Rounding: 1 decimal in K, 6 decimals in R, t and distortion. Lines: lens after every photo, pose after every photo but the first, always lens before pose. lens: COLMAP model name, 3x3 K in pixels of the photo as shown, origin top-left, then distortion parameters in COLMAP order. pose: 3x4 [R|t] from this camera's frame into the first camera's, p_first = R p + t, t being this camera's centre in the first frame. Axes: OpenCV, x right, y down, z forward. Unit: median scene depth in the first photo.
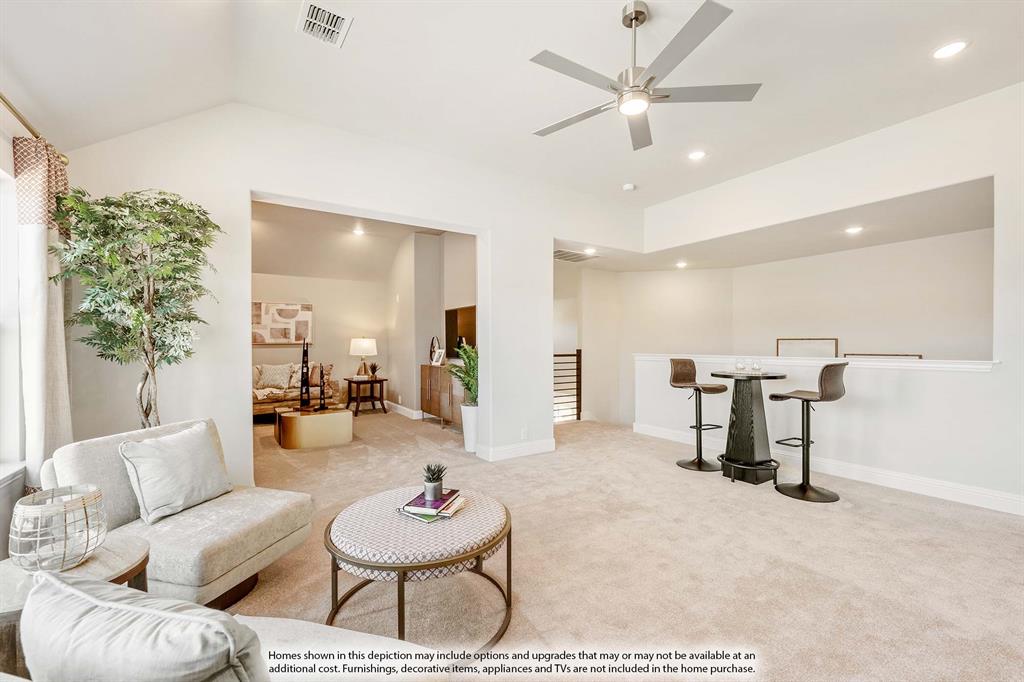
lens RADIAL K [[418.5, 0, 504.4], [0, 418.5, 343.6], [0, 0, 1]] dist [-0.002122, 0.000724]
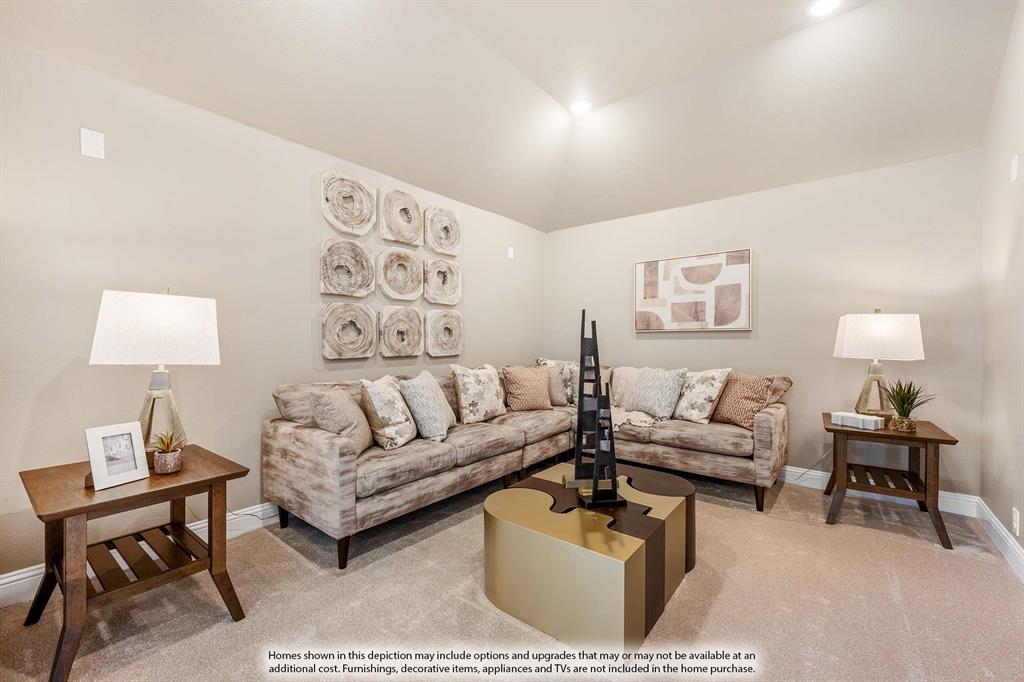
lens RADIAL K [[418.5, 0, 505.7], [0, 418.5, 341.8], [0, 0, 1]] dist [-0.002122, 0.000724]
pose [[0.306189, 0.005872, -0.951953, -0.089164], [-0.002814, 0.999982, 0.005263, 0.011892], [0.951967, 0.001068, 0.306200, 0.600414]]
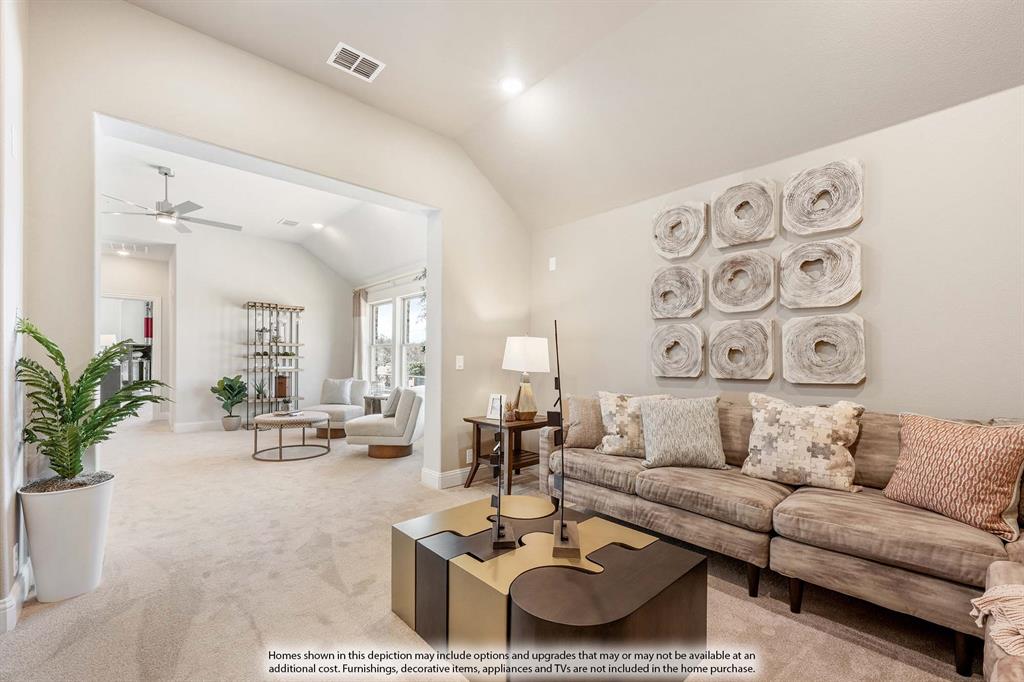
lens RADIAL K [[418.5, 0, 509.4], [0, 418.5, 362.4], [0, 0, 1]] dist [-0.002122, 0.000724]
pose [[-0.988244, -0.003189, -0.152853, -0.291688], [-0.004558, 0.999953, 0.008611, 0.012575], [0.152818, 0.009207, -0.988211, 0.984111]]
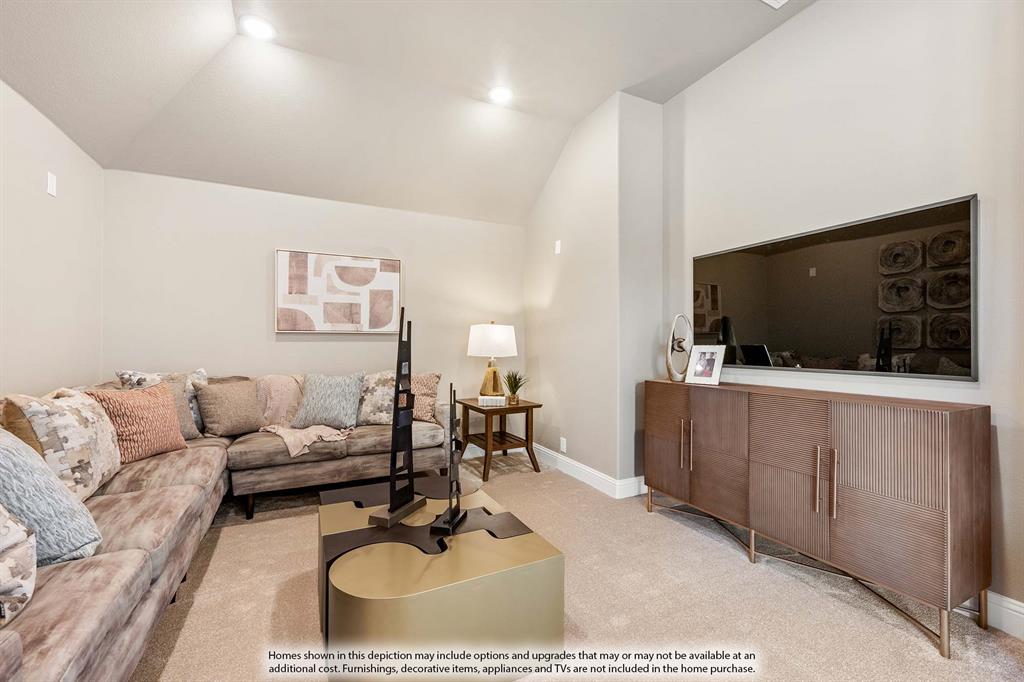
lens RADIAL K [[418.5, 0, 515.5], [0, 418.5, 340.3], [0, 0, 1]] dist [-0.002122, 0.000724]
pose [[0.993652, 0.005617, -0.112360, -0.260055], [-0.006433, 0.999955, -0.006904, 0.011374], [0.112316, 0.007583, 0.993644, 0.501935]]
